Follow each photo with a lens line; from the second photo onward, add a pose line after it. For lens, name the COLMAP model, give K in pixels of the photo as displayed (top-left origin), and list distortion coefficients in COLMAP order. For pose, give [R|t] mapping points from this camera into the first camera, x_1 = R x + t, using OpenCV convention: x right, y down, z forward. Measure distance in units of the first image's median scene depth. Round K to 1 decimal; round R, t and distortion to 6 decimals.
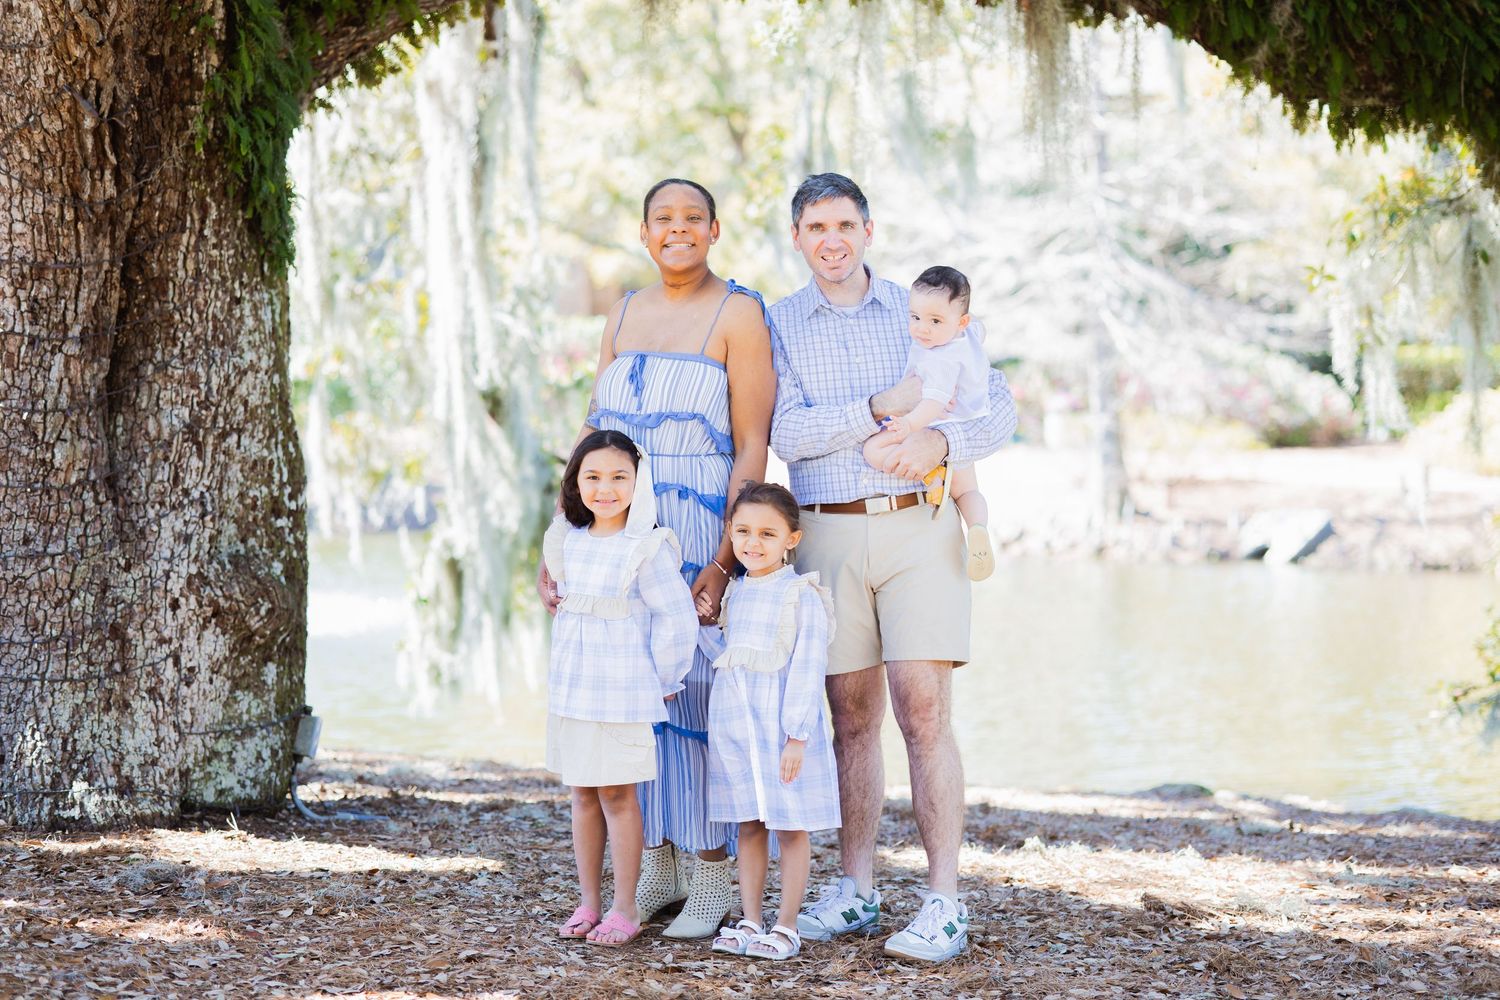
lens RADIAL K [[5976.7, 0, 750.0], [0, 5976.7, 500.0], [0, 0, 1]] dist [1.391798, 7.993198]
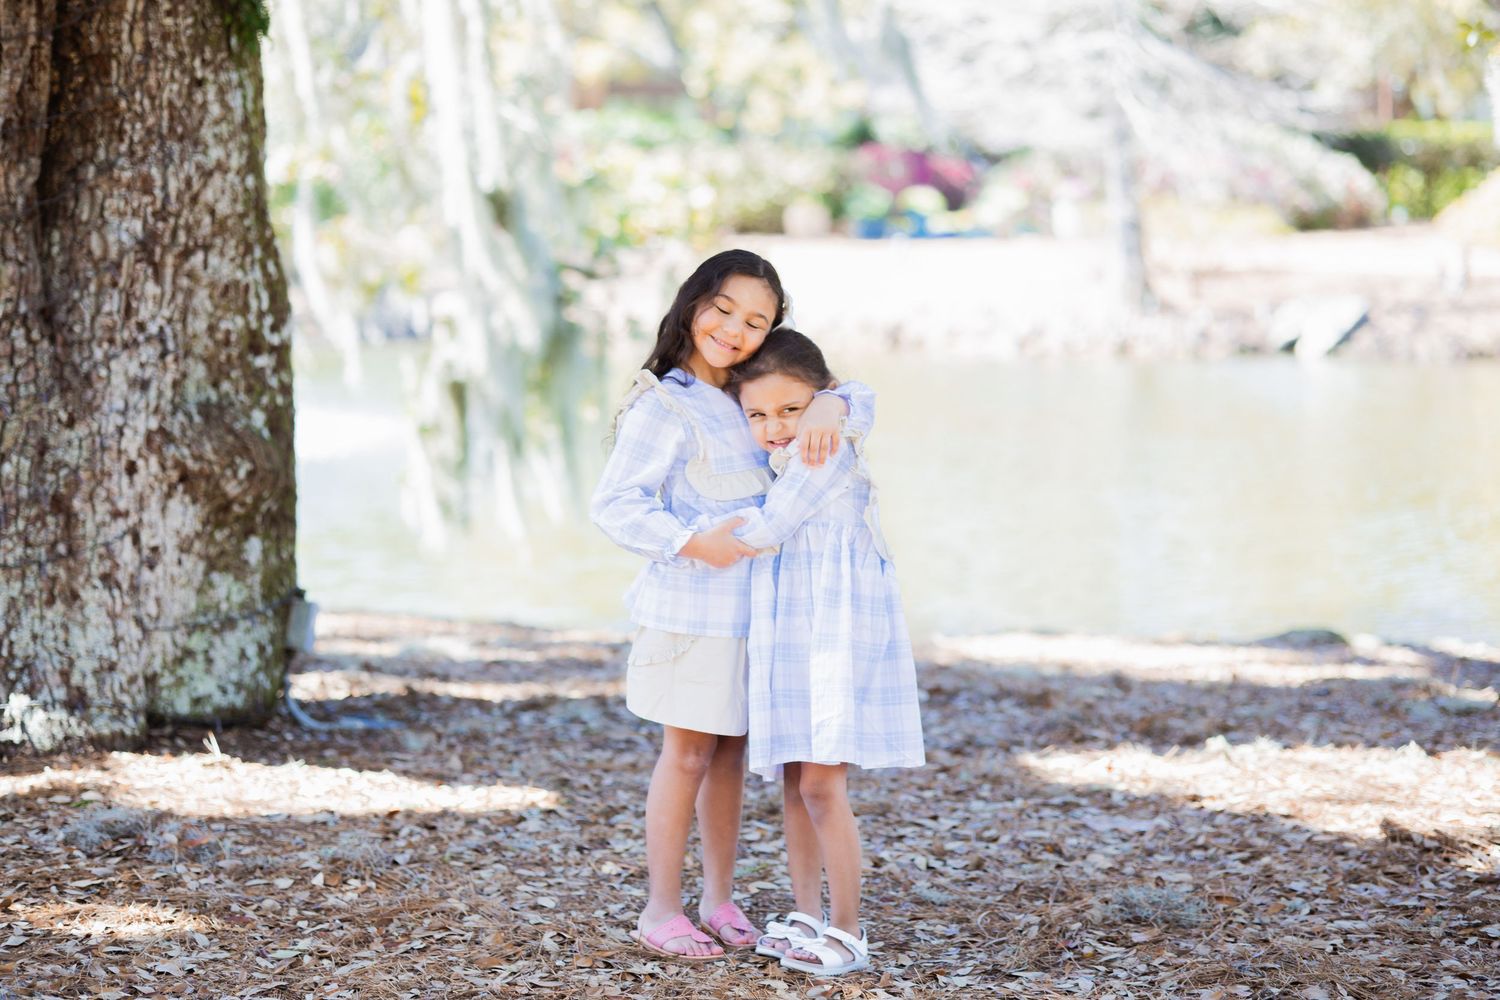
lens RADIAL K [[5525.0, 0, 750.0], [0, 5525.0, 500.0], [0, 0, 1]] dist [0.732608, -0.424853]
pose [[0.999718, -0.021923, 0.009112, -0.020564], [0.021561, 0.999040, 0.038133, -0.004694], [-0.009939, -0.037926, 0.999231, 0.267929]]
